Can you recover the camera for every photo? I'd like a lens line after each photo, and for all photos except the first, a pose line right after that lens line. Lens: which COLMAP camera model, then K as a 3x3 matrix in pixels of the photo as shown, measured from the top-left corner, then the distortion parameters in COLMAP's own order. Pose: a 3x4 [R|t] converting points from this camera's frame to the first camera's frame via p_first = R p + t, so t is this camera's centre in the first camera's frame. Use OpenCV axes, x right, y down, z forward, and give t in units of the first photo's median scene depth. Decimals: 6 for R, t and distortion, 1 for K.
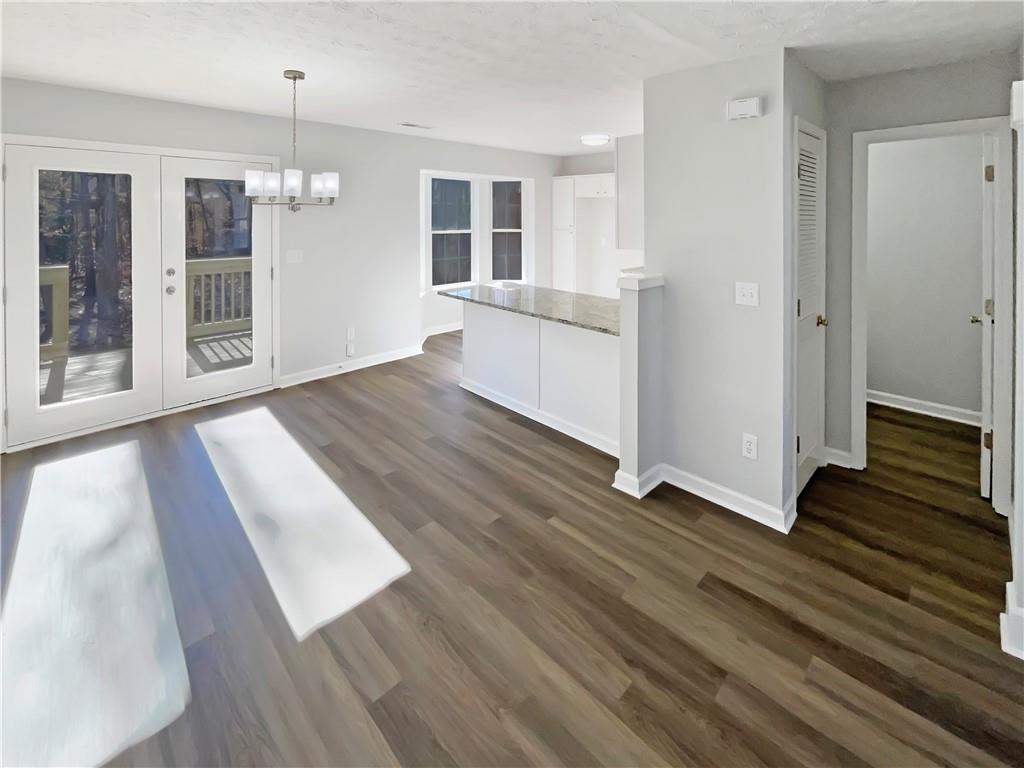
lens RADIAL K [[426.1, 0, 521.5], [0, 426.1, 380.3], [0, 0, 1]] dist [-0.000168, -0.000086]
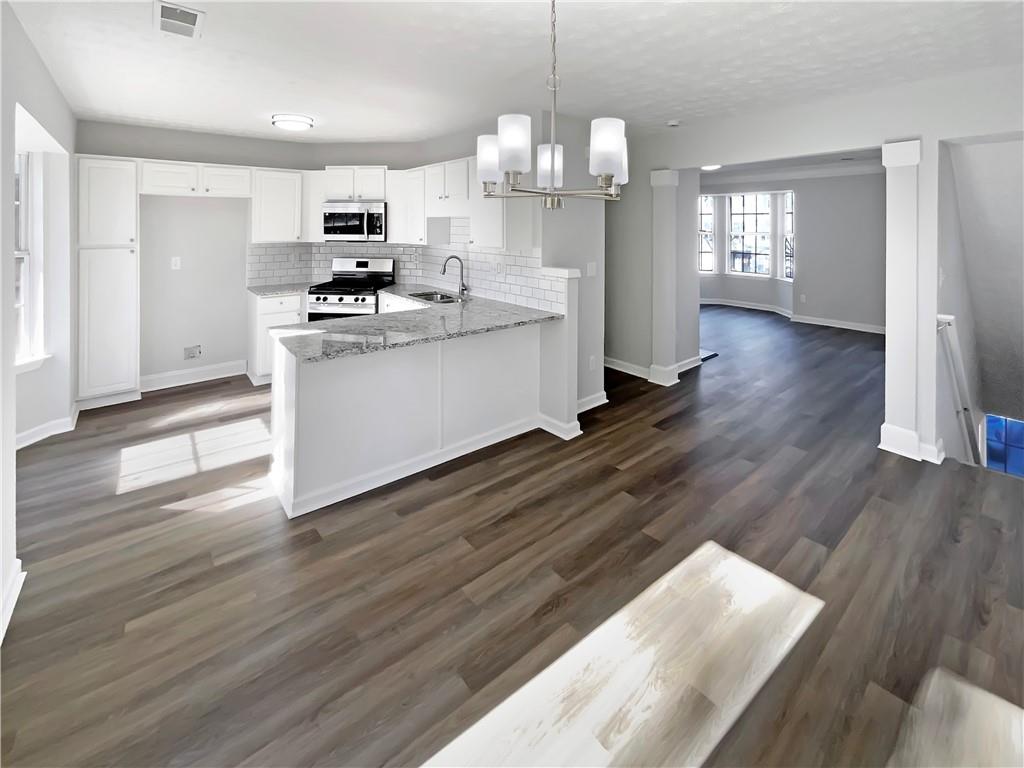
lens RADIAL K [[426.1, 0, 521.5], [0, 426.1, 380.3], [0, 0, 1]] dist [-0.000168, -0.000086]
pose [[0.098786, -0.346137, 0.932968, -1.006850], [0.363621, 0.885276, 0.289942, -0.350560], [-0.926294, 0.310605, 0.213316, 0.923231]]
